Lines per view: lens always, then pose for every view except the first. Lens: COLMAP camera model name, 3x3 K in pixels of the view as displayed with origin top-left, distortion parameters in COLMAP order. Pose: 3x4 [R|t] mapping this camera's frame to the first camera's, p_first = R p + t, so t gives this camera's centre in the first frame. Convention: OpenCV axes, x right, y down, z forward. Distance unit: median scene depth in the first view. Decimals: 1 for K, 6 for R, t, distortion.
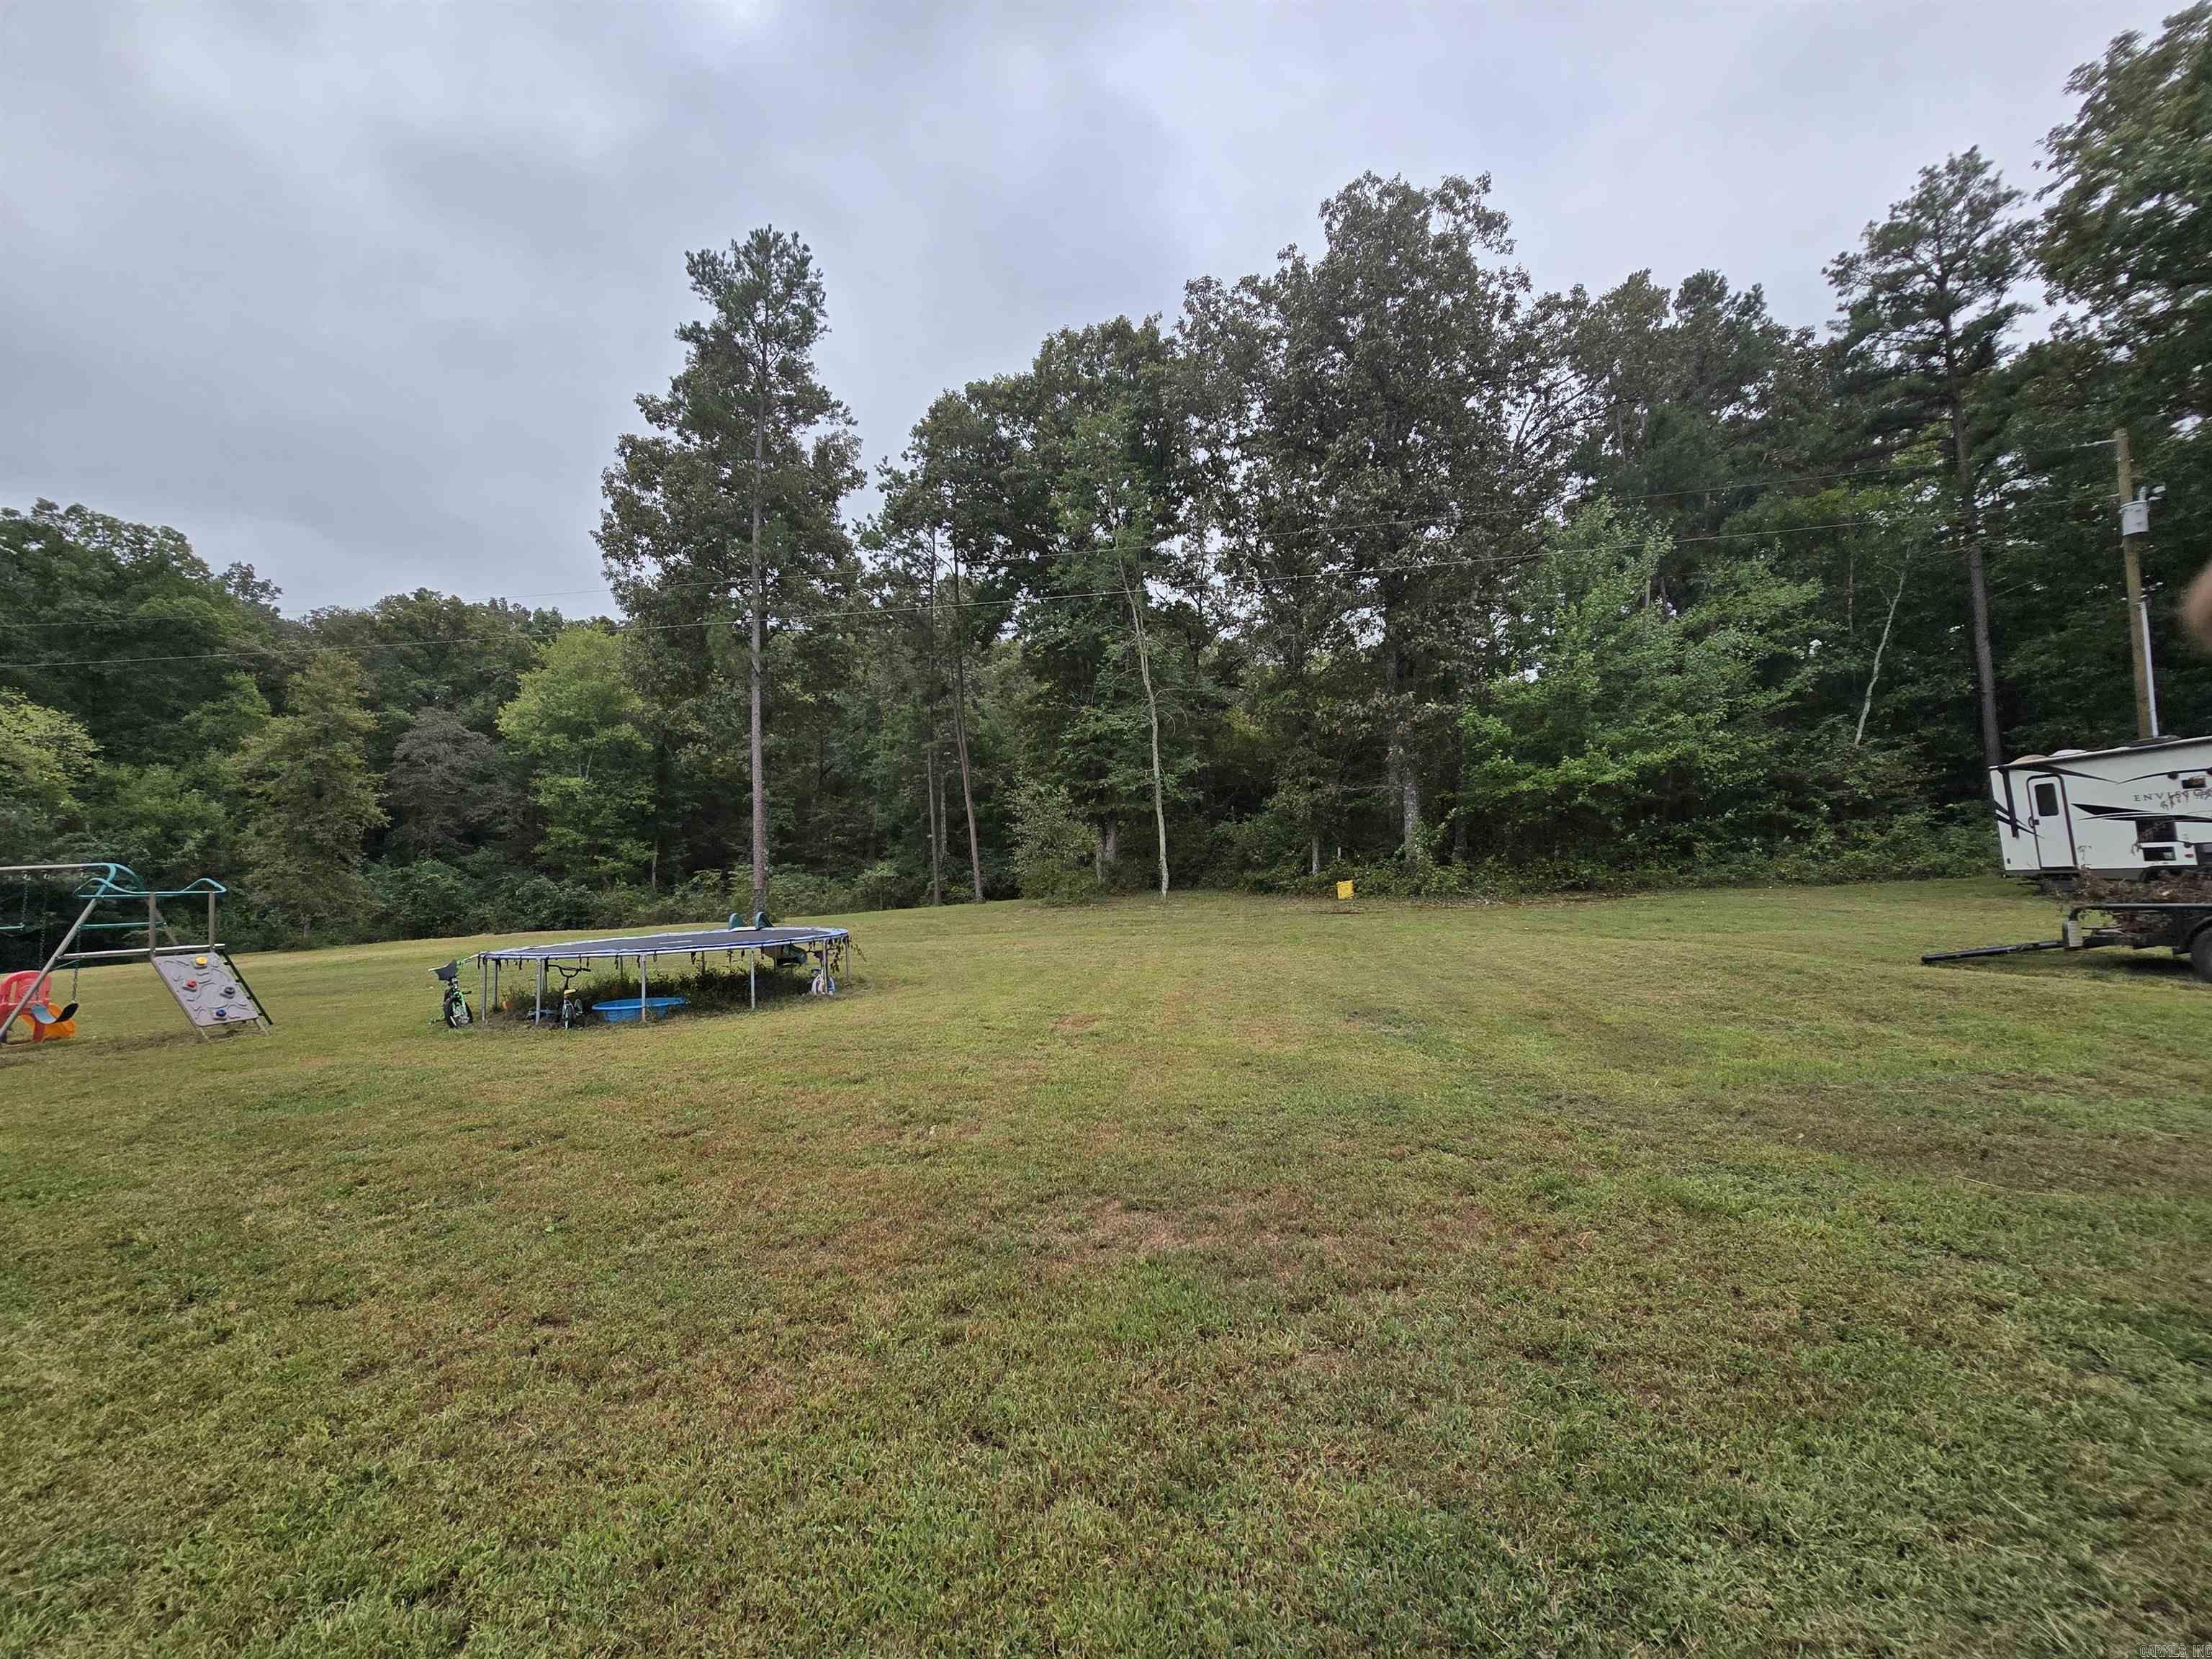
lens RADIAL K [[906.2, 0, 1103.4], [0, 906.2, 819.0], [0, 0, 1]] dist [-0.003470, 0.000630]
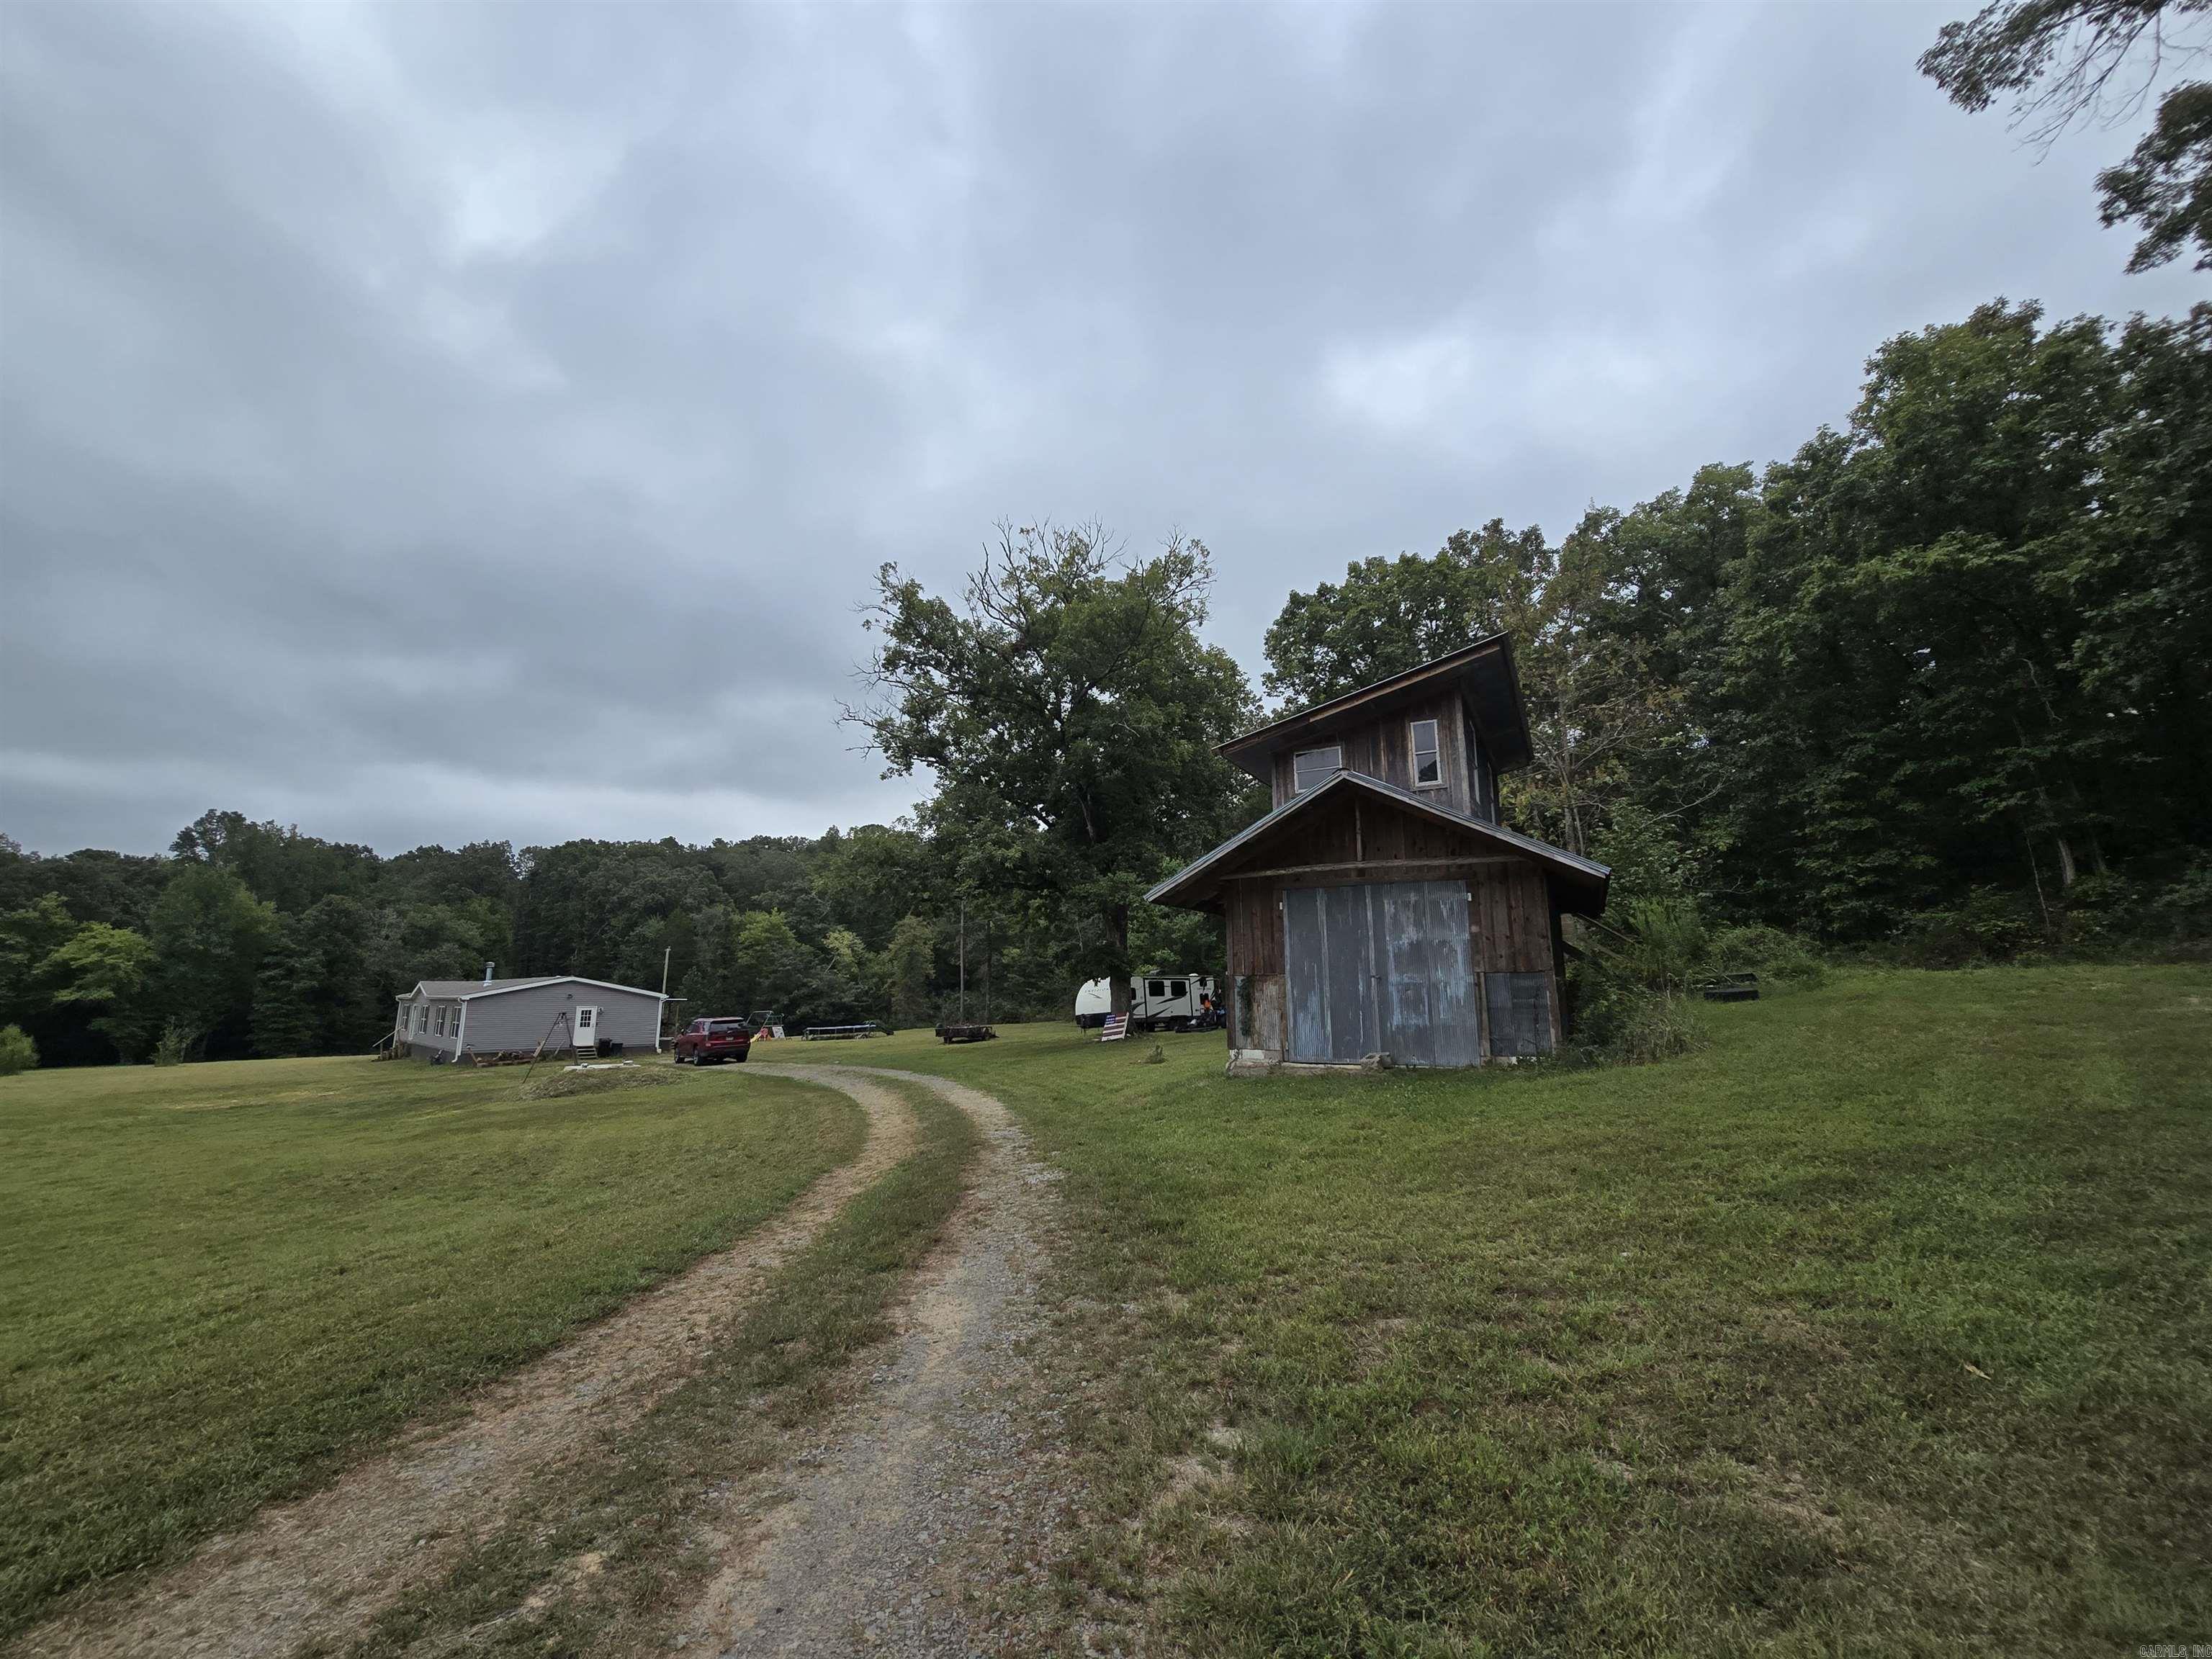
lens RADIAL K [[906.2, 0, 1114.1], [0, 906.2, 822.9], [0, 0, 1]] dist [-0.003470, 0.000630]
pose [[0.766476, -0.112935, -0.632266, 1.924556], [0.044434, 0.991385, -0.123215, -0.142161], [0.640734, 0.066347, 0.764891, -0.920796]]
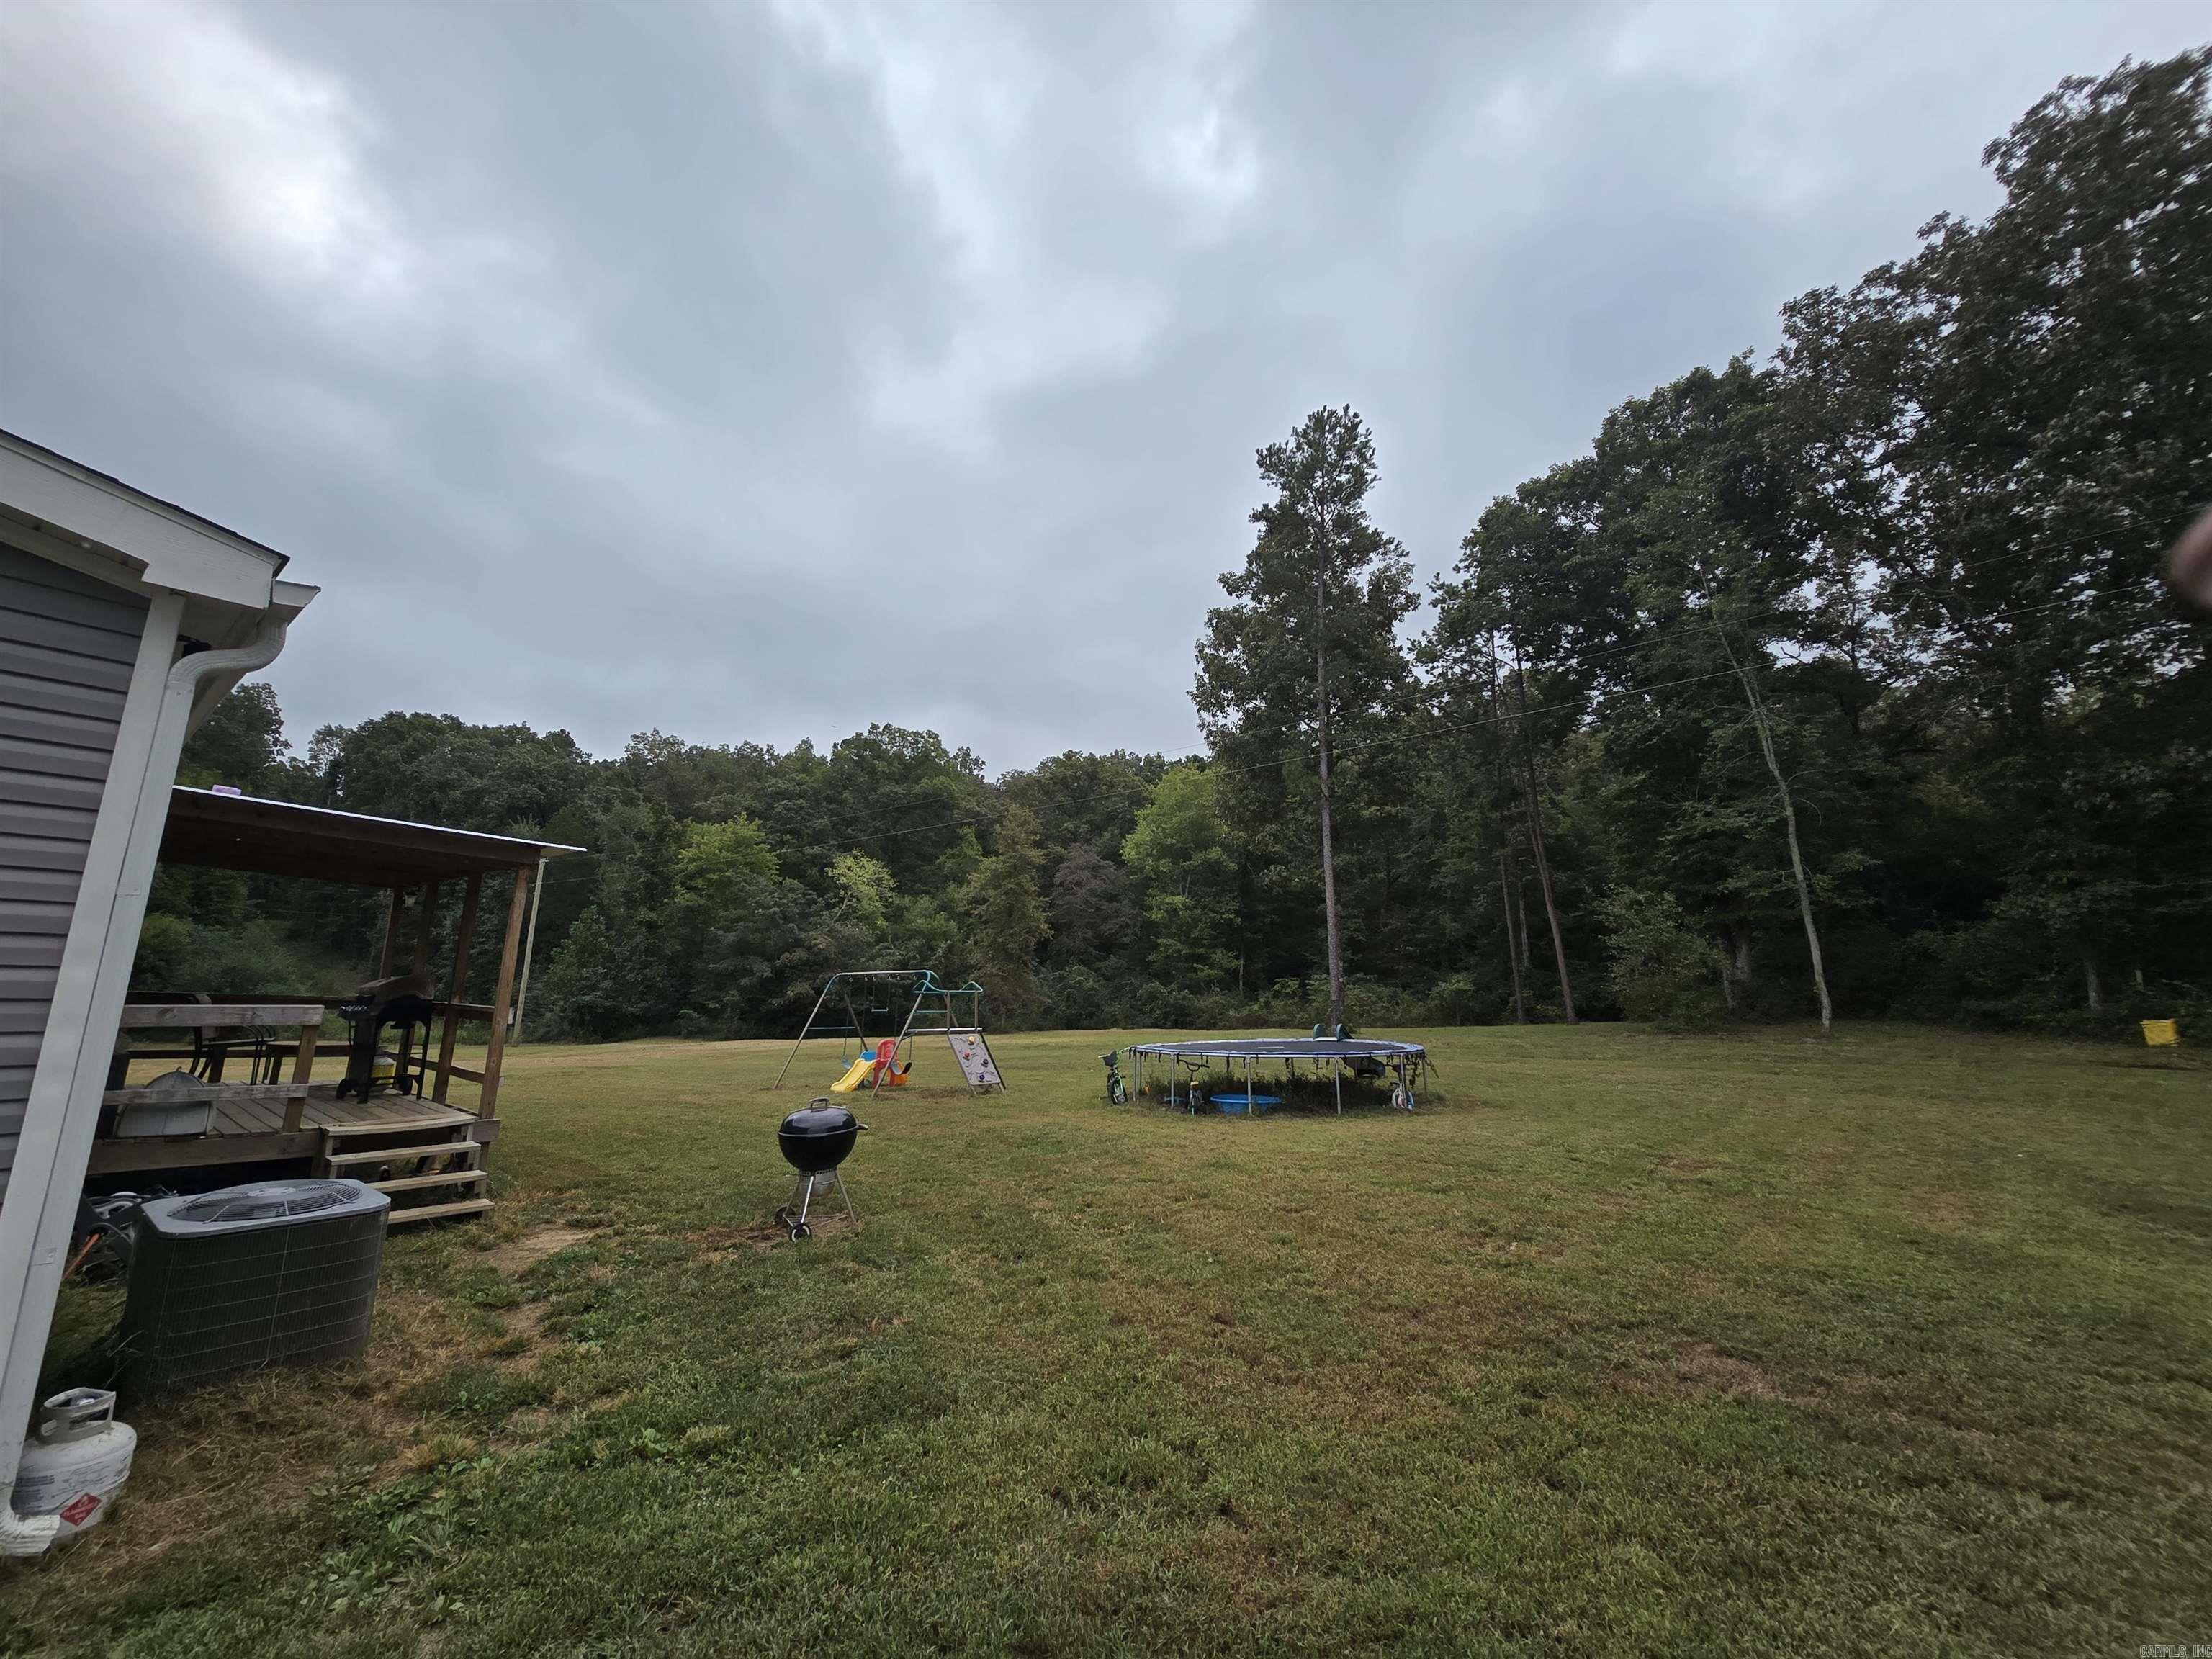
lens RADIAL K [[906.2, 0, 1100.3], [0, 906.2, 819.2], [0, 0, 1]] dist [-0.003470, 0.000630]
pose [[0.819379, -0.075830, -0.568215, 0.009737], [0.007650, 0.992571, -0.121429, -0.005276], [0.573202, 0.095149, 0.813871, -0.033733]]
